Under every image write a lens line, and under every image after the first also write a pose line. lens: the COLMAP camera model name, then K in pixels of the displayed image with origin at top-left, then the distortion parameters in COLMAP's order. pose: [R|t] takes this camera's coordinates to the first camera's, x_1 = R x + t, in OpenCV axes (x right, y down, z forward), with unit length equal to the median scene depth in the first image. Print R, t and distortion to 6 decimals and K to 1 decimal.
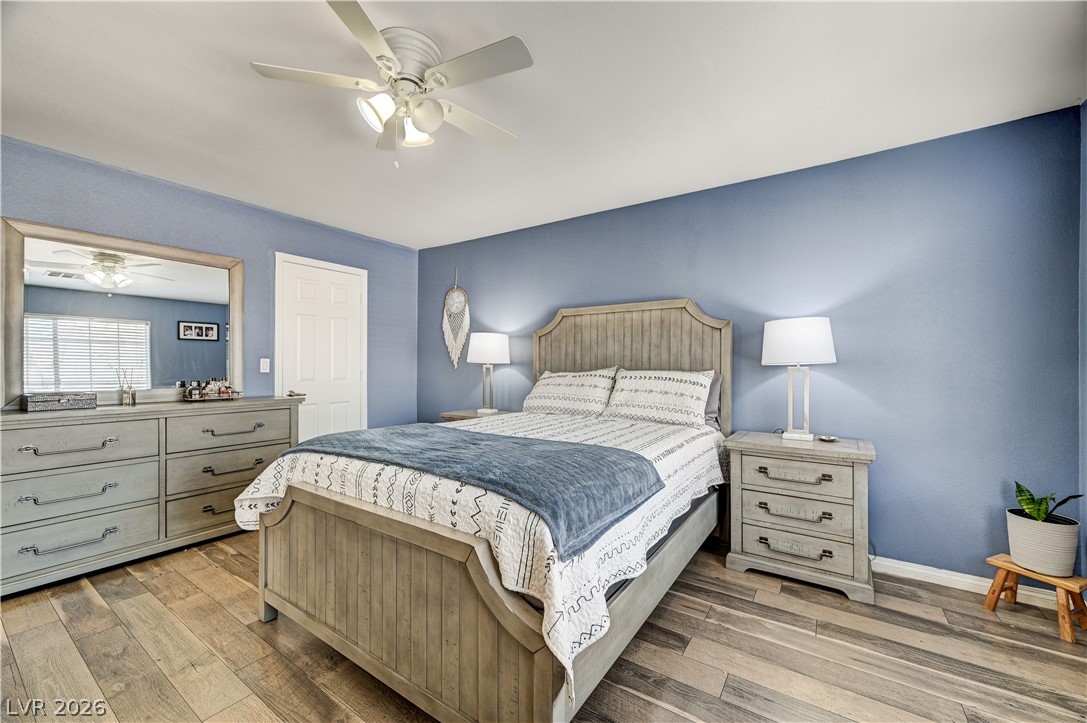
lens RADIAL K [[430.3, 0, 550.3], [0, 430.3, 362.8], [0, 0, 1]] dist [-0.001458, 0.000743]
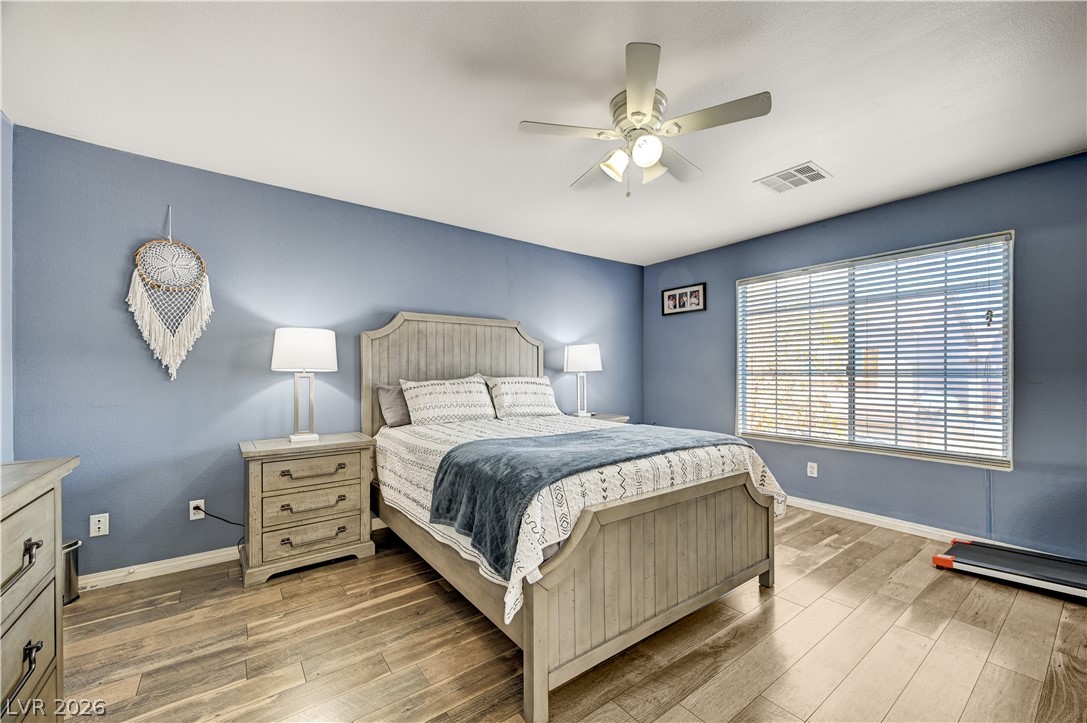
lens RADIAL K [[430.3, 0, 542.4], [0, 430.3, 368.2], [0, 0, 1]] dist [-0.001458, 0.000743]
pose [[0.331682, 0.005324, 0.943376, -0.778247], [-0.000993, 0.999985, -0.005294, -0.000001], [-0.943391, 0.000819, 0.331683, 0.433218]]
